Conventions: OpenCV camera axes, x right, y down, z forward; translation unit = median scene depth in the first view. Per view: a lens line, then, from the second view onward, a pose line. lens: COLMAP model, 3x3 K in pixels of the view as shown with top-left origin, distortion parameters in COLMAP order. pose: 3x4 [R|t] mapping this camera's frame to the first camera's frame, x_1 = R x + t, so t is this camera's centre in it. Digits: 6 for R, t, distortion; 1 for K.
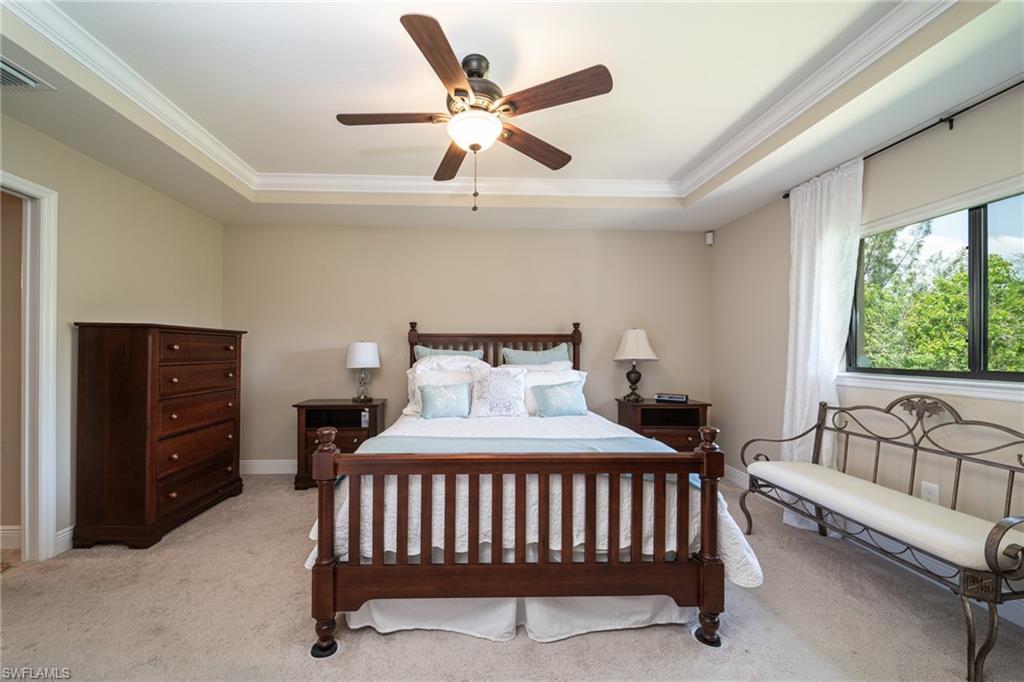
lens RADIAL K [[391.5, 0, 482.1], [0, 391.5, 350.6], [0, 0, 1]] dist [0.000032, 0.000079]
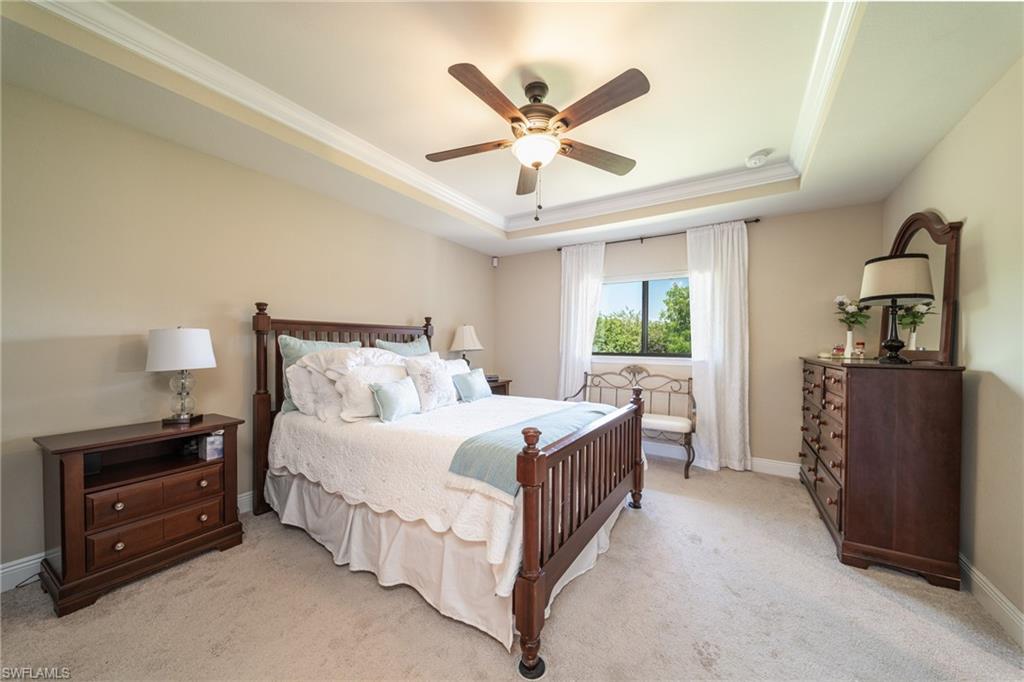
lens RADIAL K [[364.8, 0, 510.3], [0, 364.8, 348.2], [0, 0, 1]] dist [0.000811, -0.000959]
pose [[0.561257, -0.008667, 0.827596, -0.531924], [-0.008146, 0.999839, 0.015996, -0.002773], [-0.827602, -0.015719, 0.561096, 0.261958]]
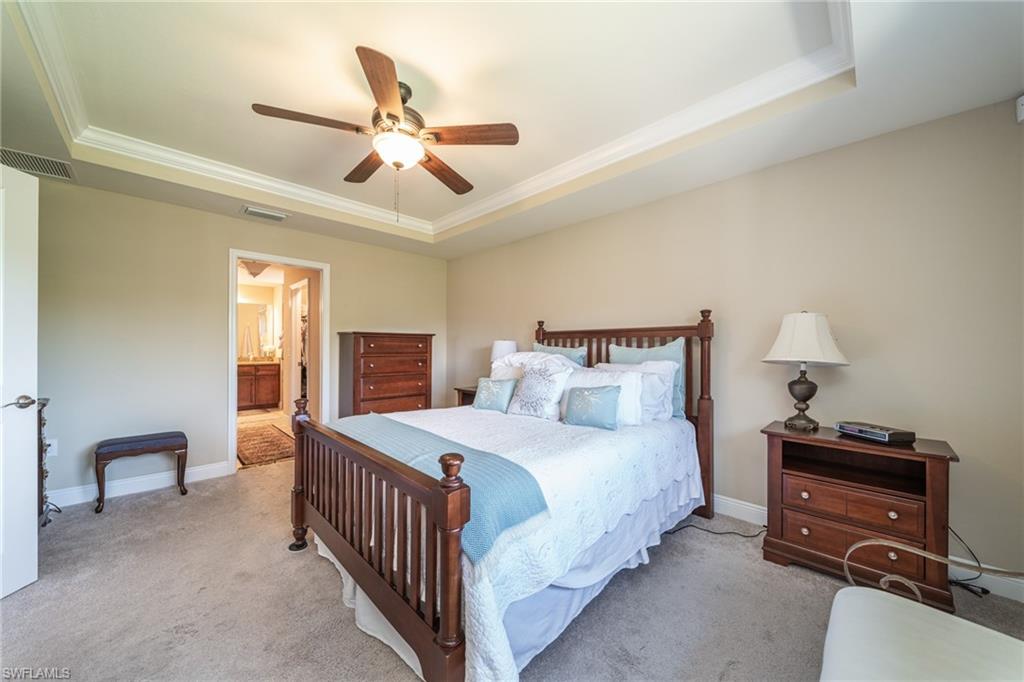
lens RADIAL K [[364.8, 0, 507.7], [0, 364.8, 343.9], [0, 0, 1]] dist [0.000811, -0.000959]
pose [[0.675335, -0.007095, -0.737477, 0.552303], [0.001471, 0.999965, -0.008274, -0.001351], [0.737510, 0.004503, 0.675321, 0.292551]]
